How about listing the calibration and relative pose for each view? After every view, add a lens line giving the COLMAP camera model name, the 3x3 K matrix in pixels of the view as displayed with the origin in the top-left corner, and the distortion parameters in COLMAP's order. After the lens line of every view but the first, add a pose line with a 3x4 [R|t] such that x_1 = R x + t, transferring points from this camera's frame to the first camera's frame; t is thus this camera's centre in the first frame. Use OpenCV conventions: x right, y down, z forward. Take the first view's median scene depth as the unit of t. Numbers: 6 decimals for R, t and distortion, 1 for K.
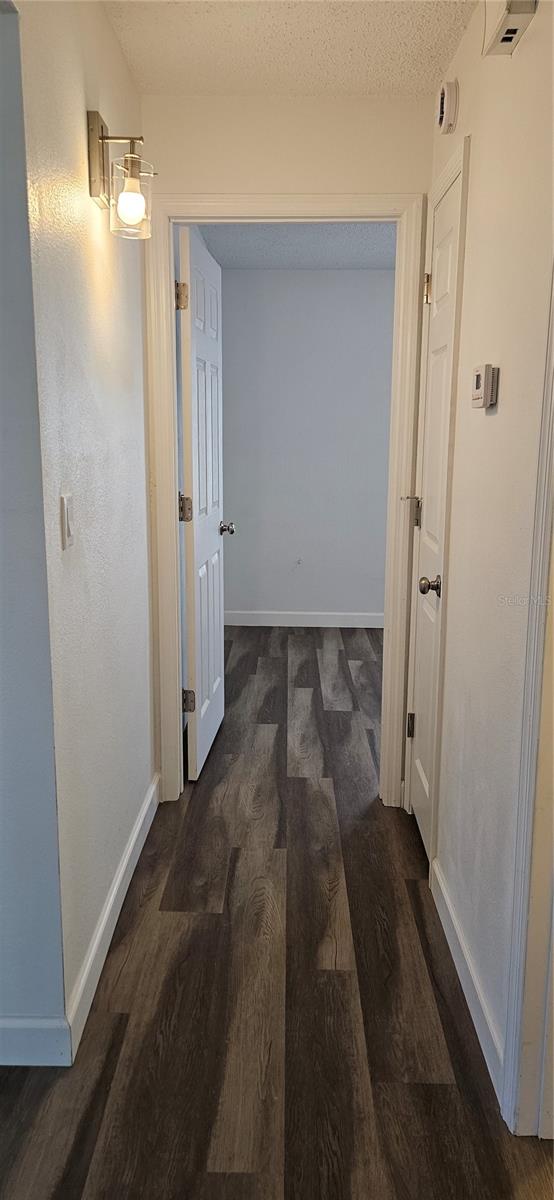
lens RADIAL K [[835.9, 0, 271.8], [0, 835.9, 596.3], [0, 0, 1]] dist [0.007674, 0.003274]
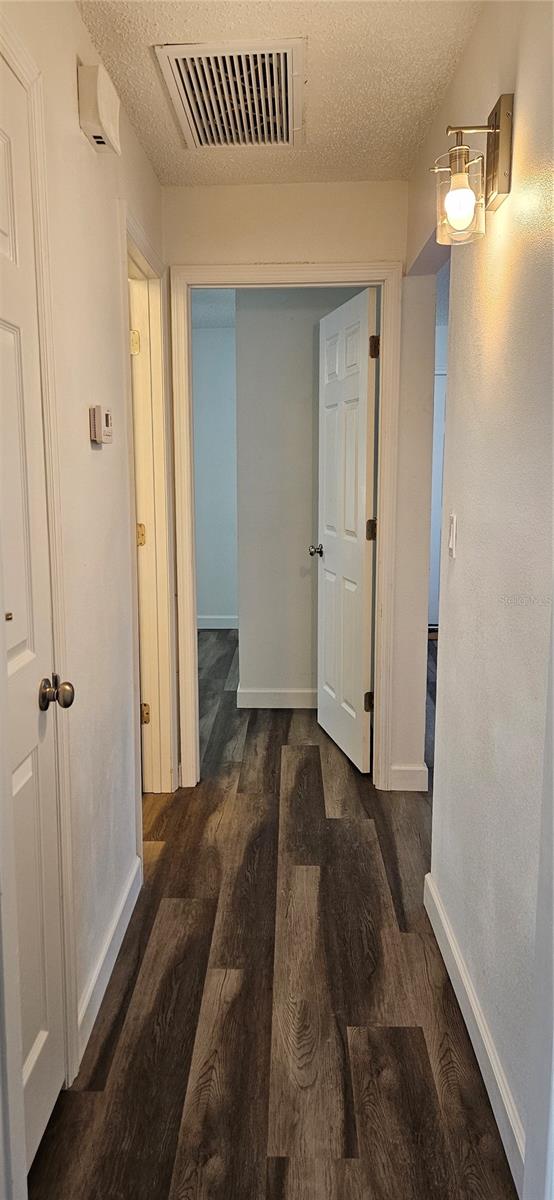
lens RADIAL K [[835.9, 0, 271.7], [0, 835.9, 602.2], [0, 0, 1]] dist [0.007674, 0.003274]
pose [[-0.999974, -0.006735, 0.002543, 0.019137], [-0.005401, 0.935416, 0.353507, -0.353420], [-0.004760, 0.353484, -0.935429, 1.771633]]
